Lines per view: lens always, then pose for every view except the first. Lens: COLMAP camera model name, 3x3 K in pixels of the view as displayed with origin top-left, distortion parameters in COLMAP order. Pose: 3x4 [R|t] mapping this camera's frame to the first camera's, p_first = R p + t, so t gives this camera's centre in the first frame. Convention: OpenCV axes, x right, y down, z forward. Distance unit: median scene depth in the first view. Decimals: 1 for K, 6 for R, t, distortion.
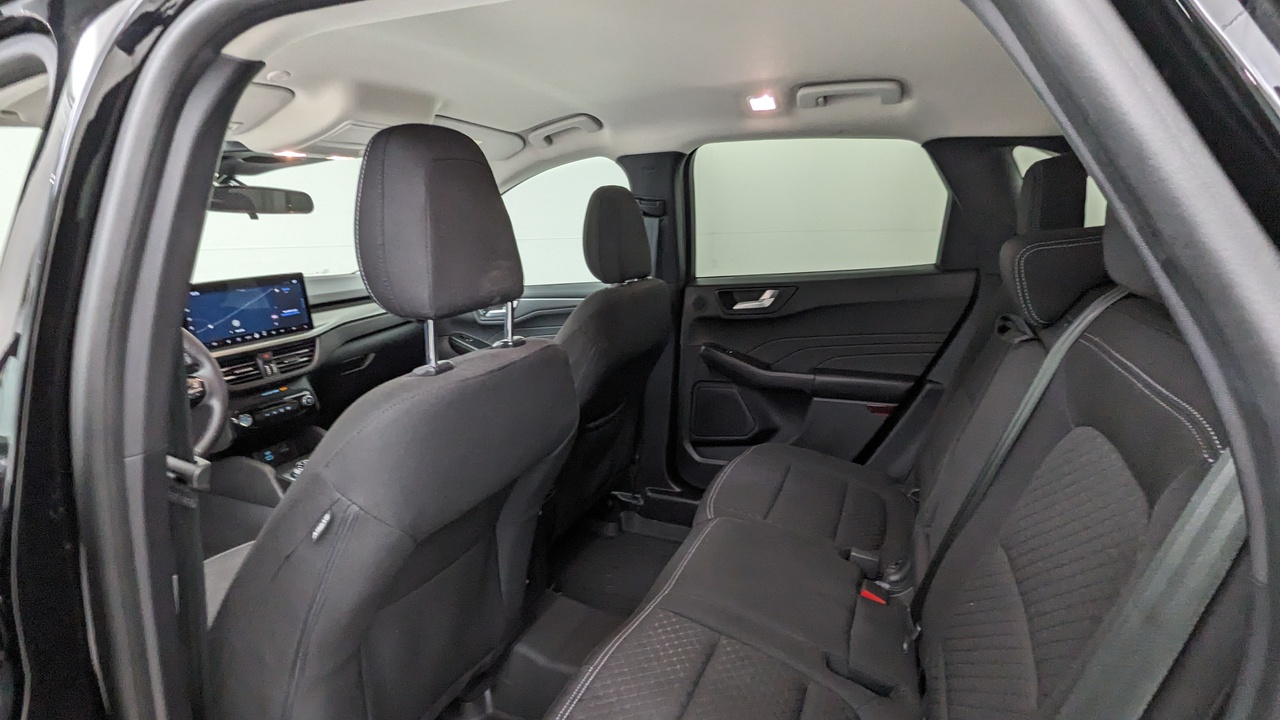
lens RADIAL K [[600.0, 0, 646.1], [0, 600.0, 369.2], [0, 0, 1]] dist [-0.003124, 0.000993]
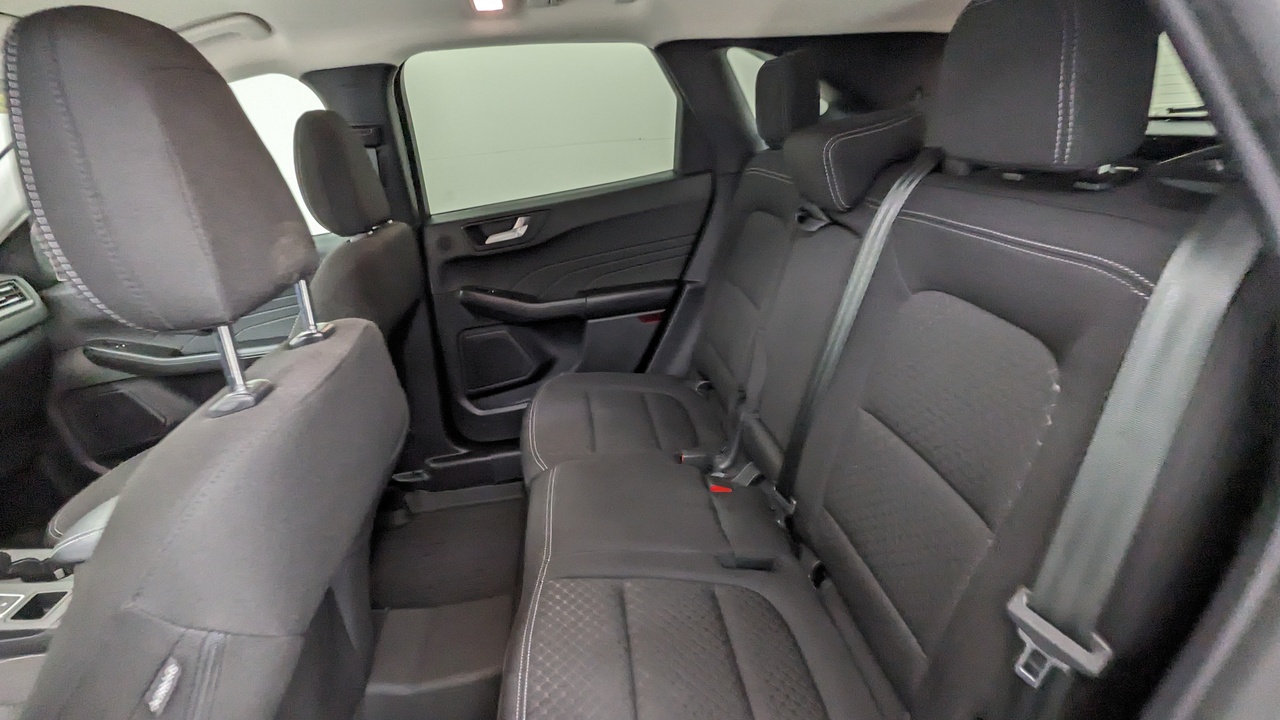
lens RADIAL K [[600.0, 0, 635.0], [0, 600.0, 367.6], [0, 0, 1]] dist [-0.003124, 0.000993]
pose [[0.861460, -0.250670, 0.441646, -0.120123], [0.198509, 0.966705, 0.161478, -0.023933], [-0.467419, -0.051436, 0.882538, 0.092472]]
